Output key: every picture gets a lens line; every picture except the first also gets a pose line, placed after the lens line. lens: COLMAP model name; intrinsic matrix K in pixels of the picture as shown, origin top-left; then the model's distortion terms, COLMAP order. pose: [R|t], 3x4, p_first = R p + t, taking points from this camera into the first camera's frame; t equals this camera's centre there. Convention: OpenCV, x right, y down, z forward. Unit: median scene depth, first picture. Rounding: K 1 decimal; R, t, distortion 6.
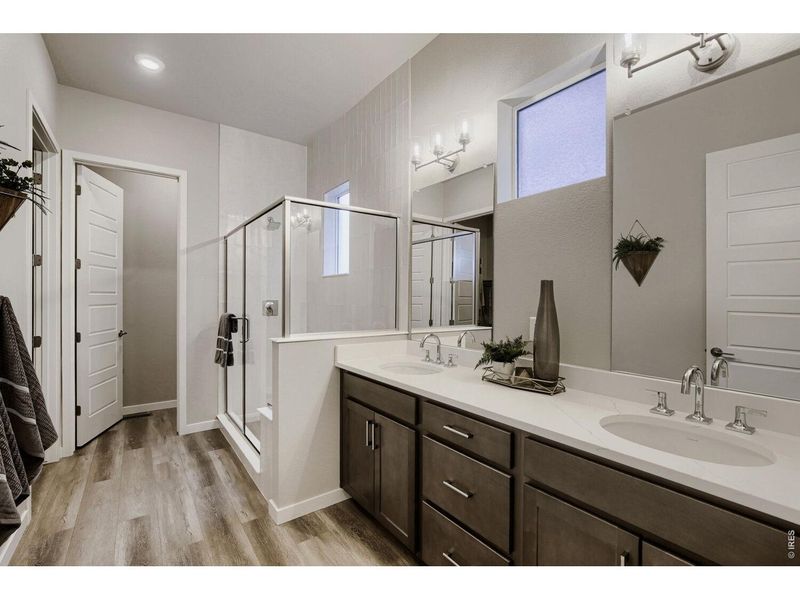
lens RADIAL K [[364.8, 0, 402.0], [0, 364.8, 297.6], [0, 0, 1]] dist [-0.010653, 0.000113]
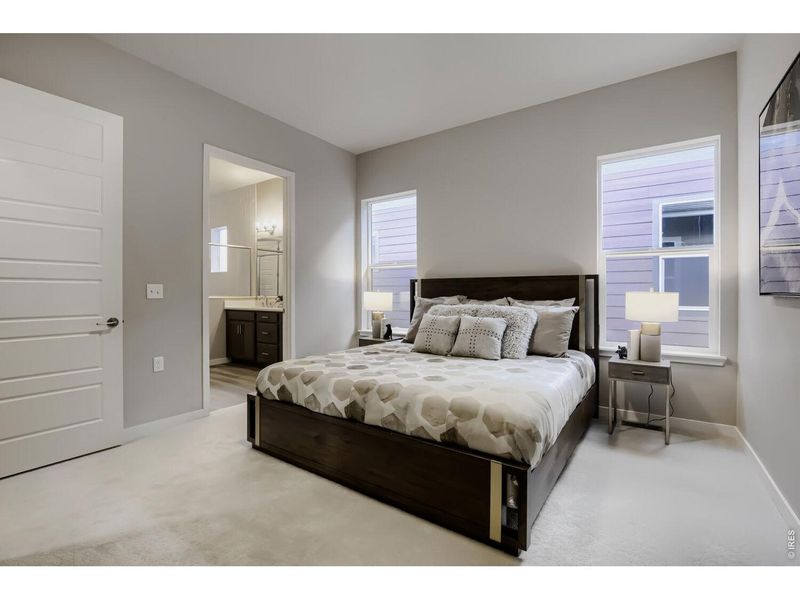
lens RADIAL K [[364.8, 0, 402.0], [0, 364.8, 297.6], [0, 0, 1]] dist [-0.010653, 0.000113]
pose [[0.941518, -0.008276, 0.336862, 0.126827], [0.002237, 0.999830, 0.018311, 0.063135], [-0.336957, -0.016486, 0.941376, -1.739037]]
